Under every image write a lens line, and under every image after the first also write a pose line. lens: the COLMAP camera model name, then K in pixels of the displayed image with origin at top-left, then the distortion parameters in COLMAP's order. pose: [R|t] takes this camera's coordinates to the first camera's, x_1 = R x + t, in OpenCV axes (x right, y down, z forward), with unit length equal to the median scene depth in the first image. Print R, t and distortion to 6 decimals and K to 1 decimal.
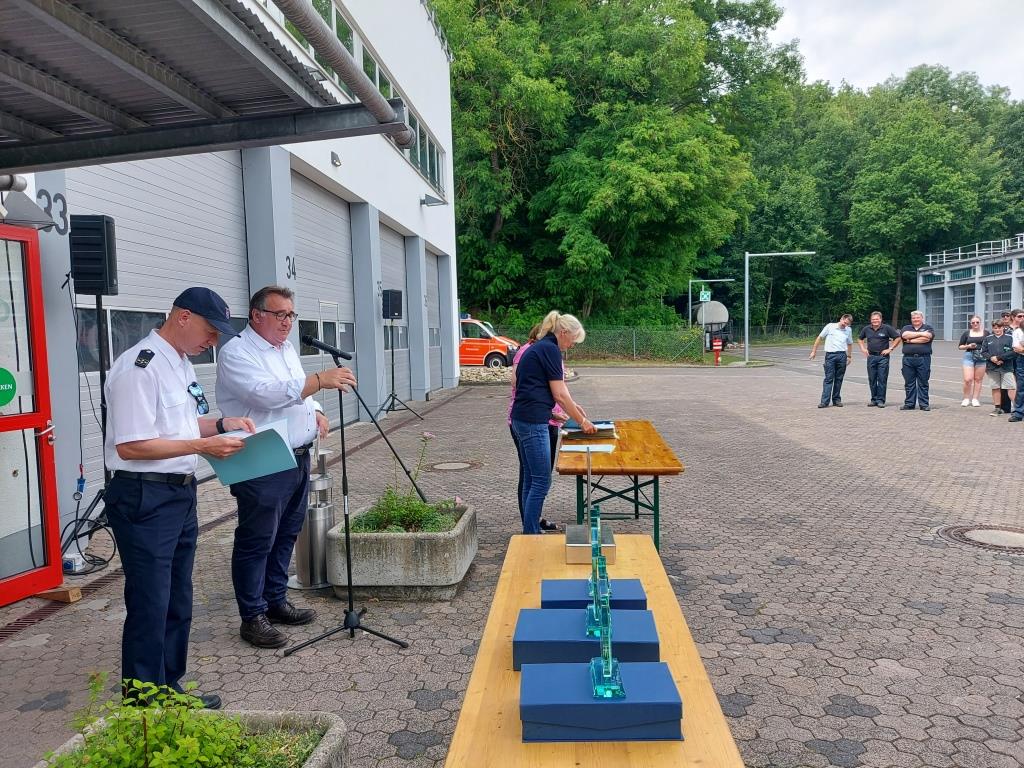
lens RADIAL K [[756.4, 0, 506.1], [0, 756.4, 385.1], [0, 0, 1]] dist [0.054852, -0.030053]
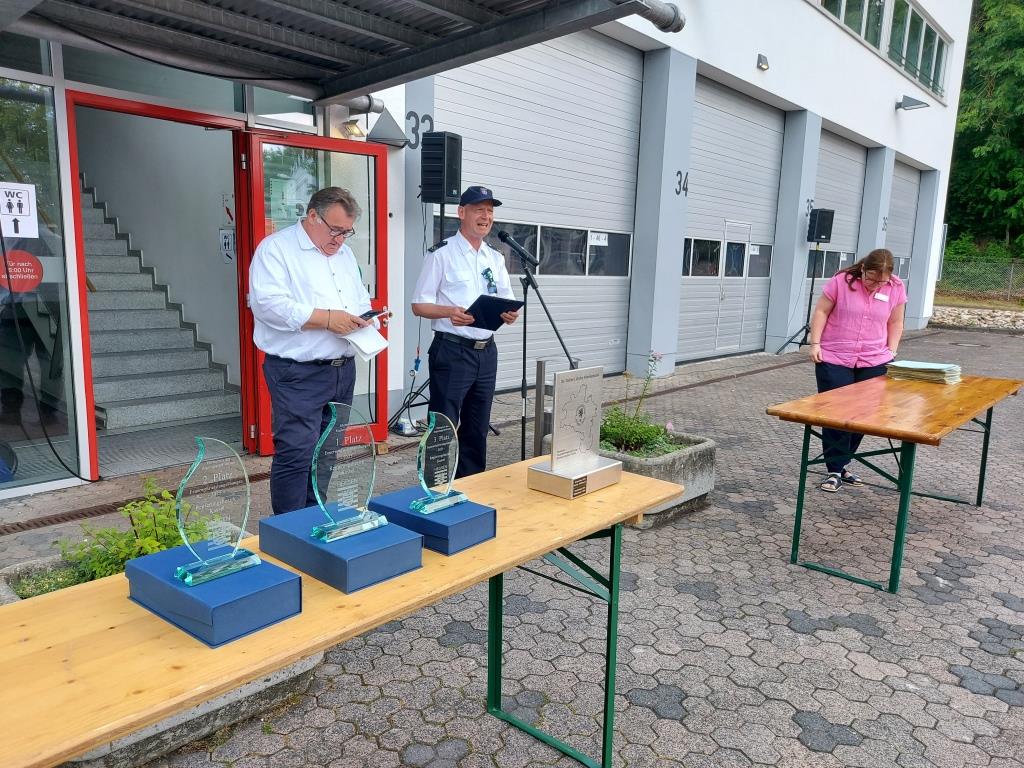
lens RADIAL K [[756.4, 0, 511.9], [0, 756.4, 381.5], [0, 0, 1]] dist [0.054852, -0.030053]
pose [[0.807155, 0.139417, -0.573640, 0.109076], [-0.087918, 0.989265, 0.116723, 0.002267], [0.583756, -0.043780, 0.810748, 0.054627]]
